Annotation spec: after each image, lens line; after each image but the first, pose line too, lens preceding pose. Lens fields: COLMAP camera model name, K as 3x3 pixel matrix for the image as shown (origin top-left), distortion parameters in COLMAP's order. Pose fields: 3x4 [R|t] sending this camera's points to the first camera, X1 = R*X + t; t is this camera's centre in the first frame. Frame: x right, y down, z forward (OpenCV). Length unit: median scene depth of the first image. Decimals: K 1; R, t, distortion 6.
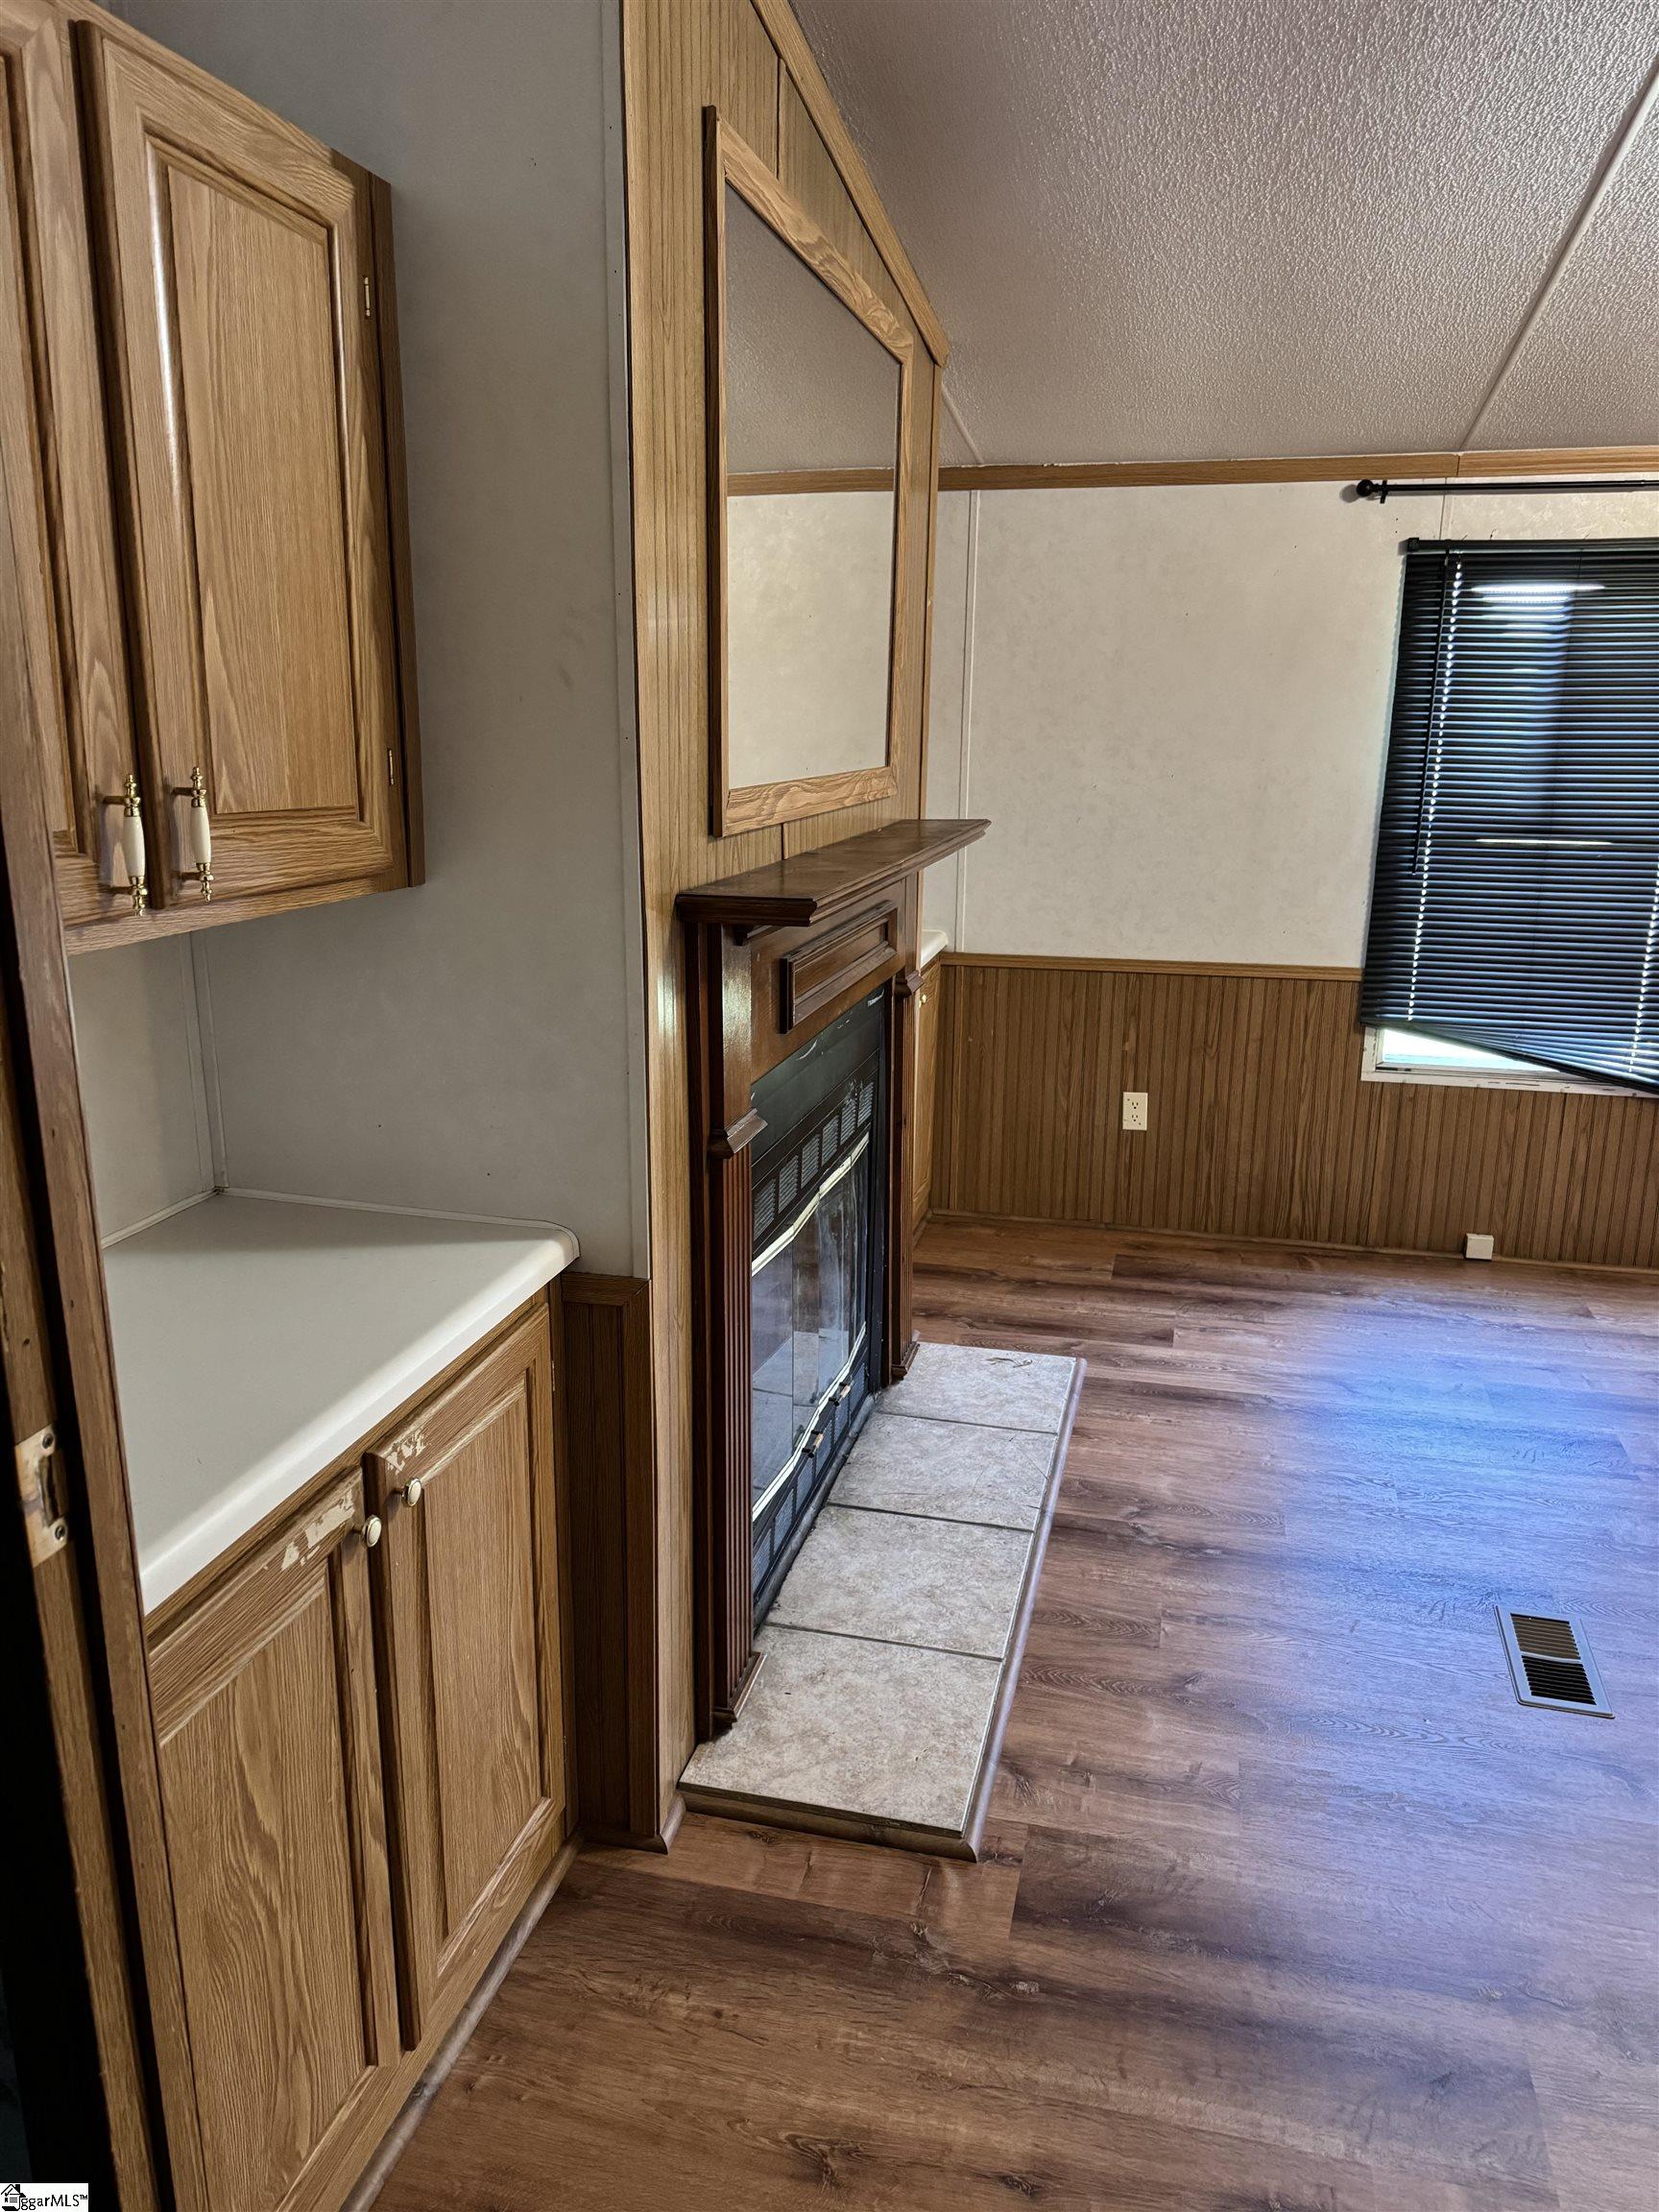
lens RADIAL K [[1551.7, 0, 833.7], [0, 1551.7, 1104.3], [0, 0, 1]] dist [0.081259, -0.081237]
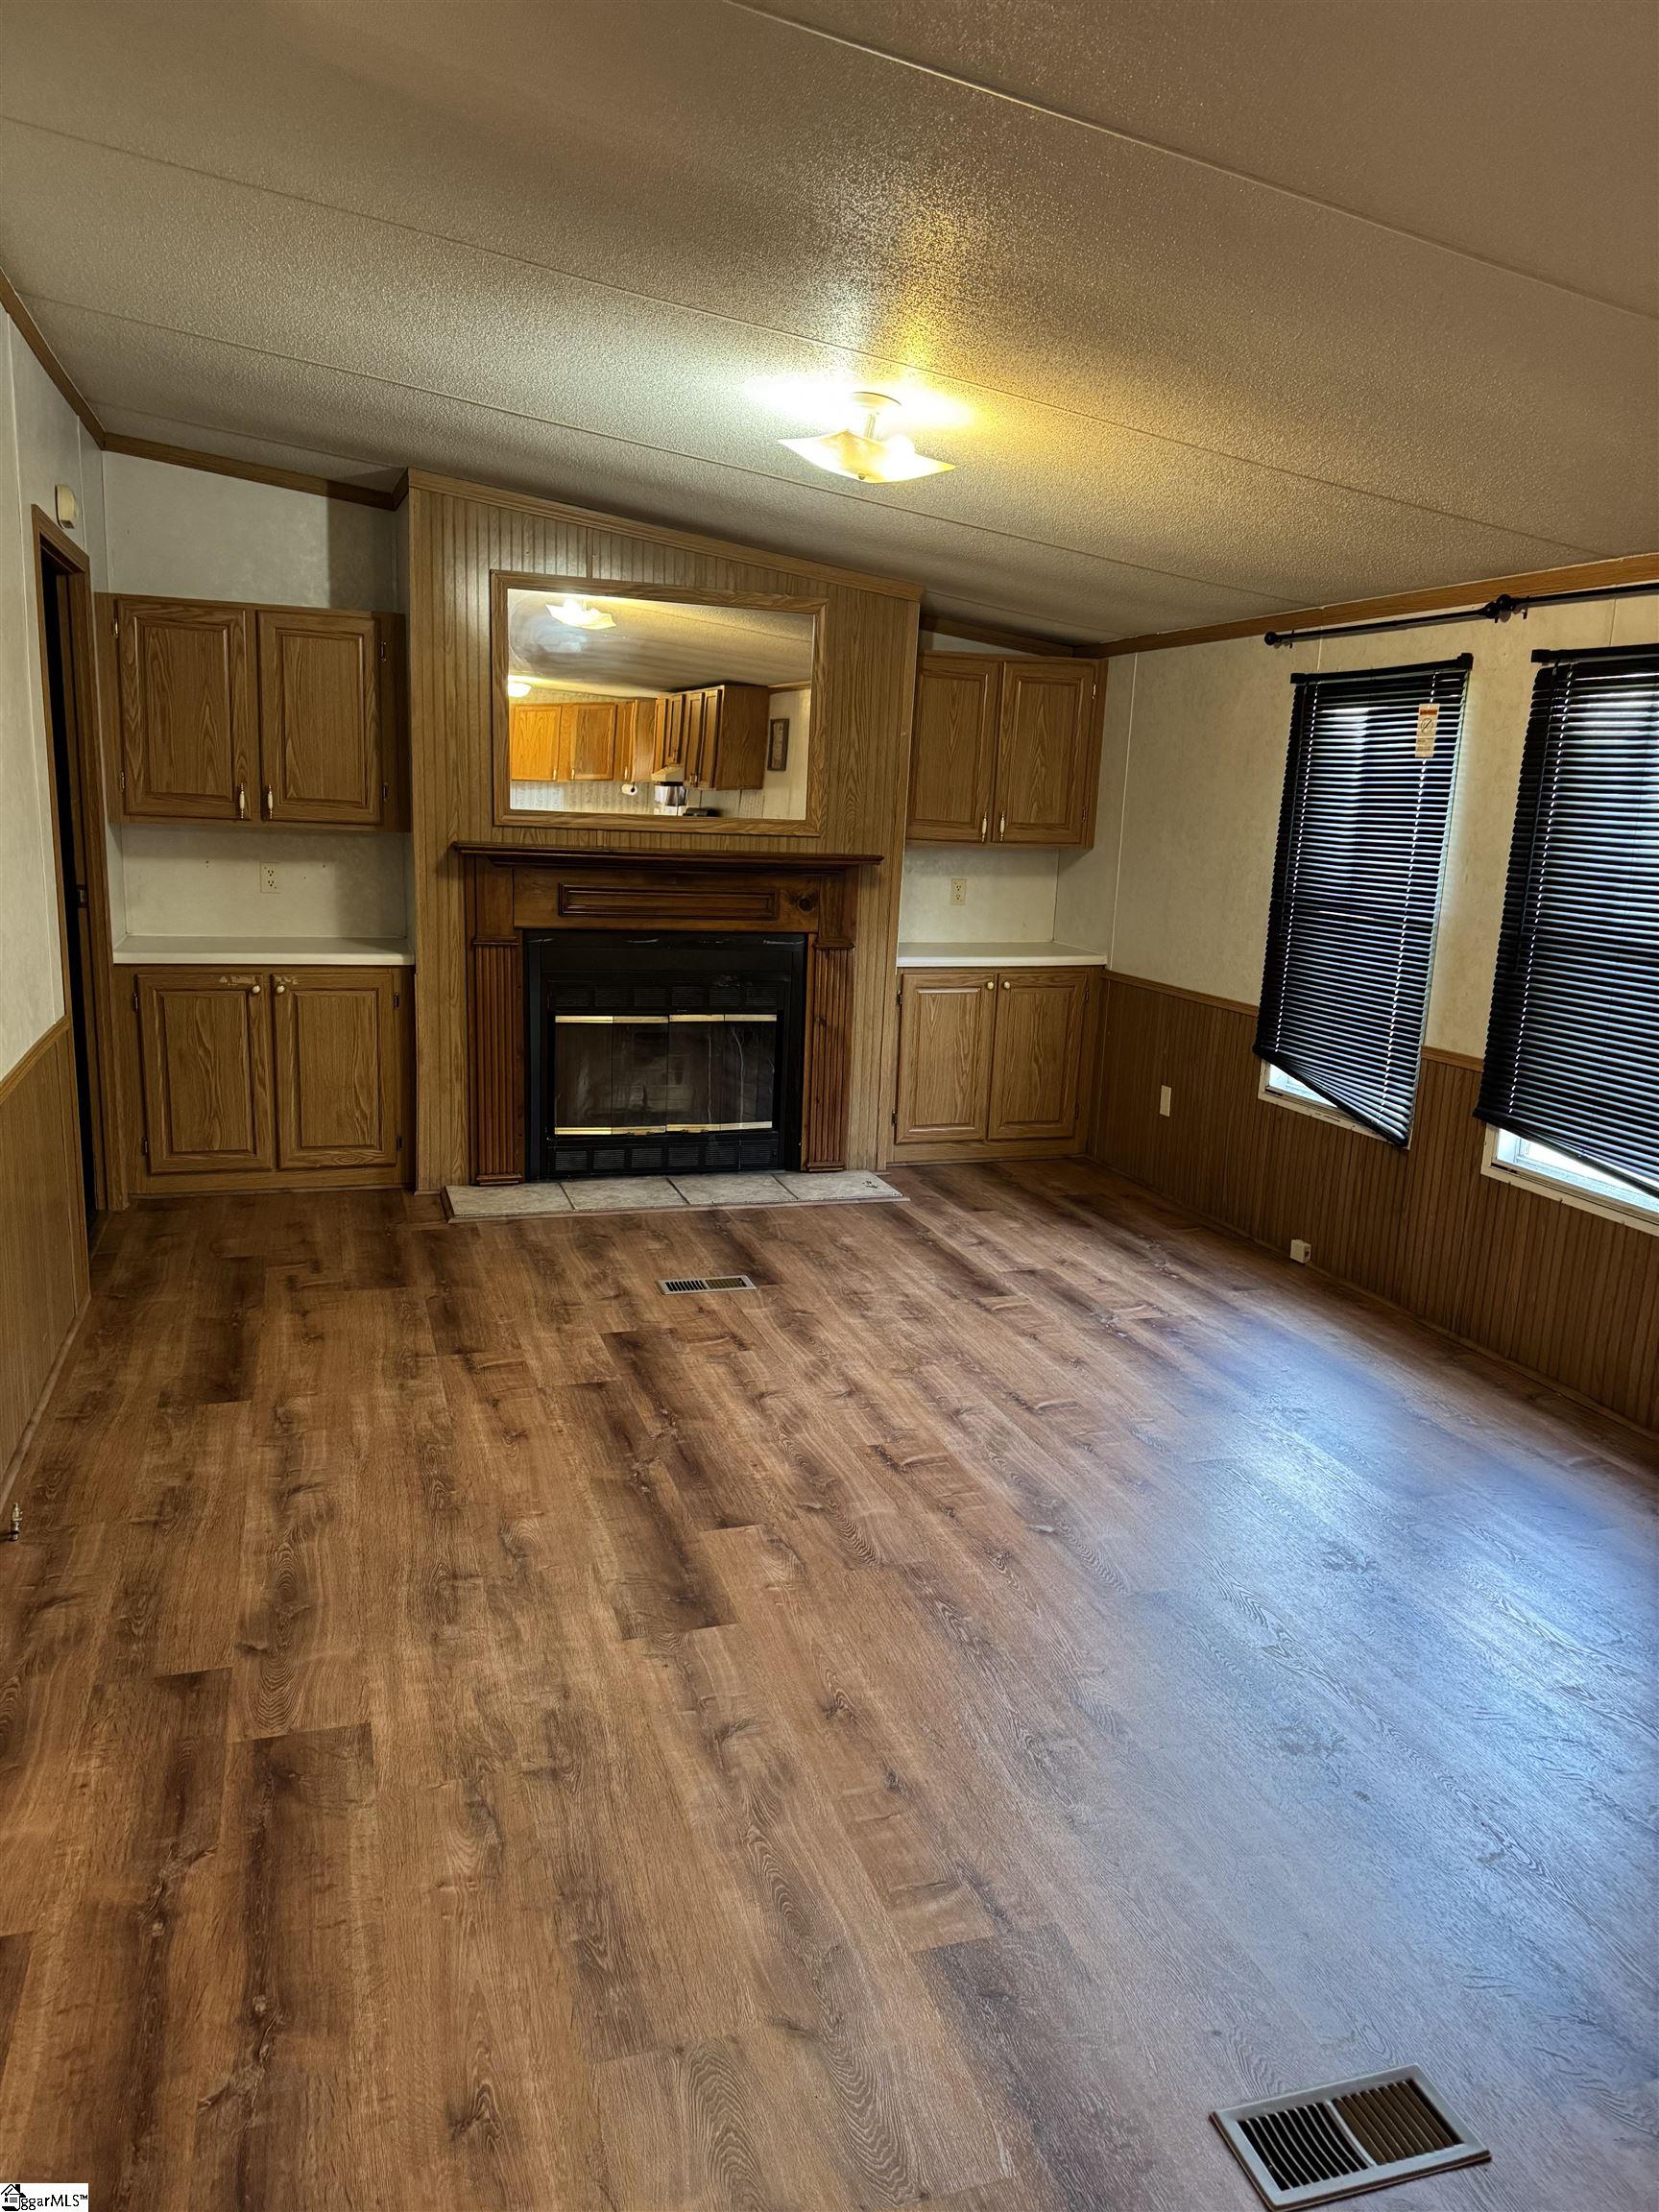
lens RADIAL K [[1526.1, 0, 829.5], [0, 1526.1, 1106.0], [0, 0, 1]] dist [0.126260, -0.227360]
pose [[0.533771, 0.182007, -0.825810, 1.350304], [-0.239993, 0.969014, 0.058447, 0.001119], [0.810859, 0.166991, 0.560912, 0.040728]]
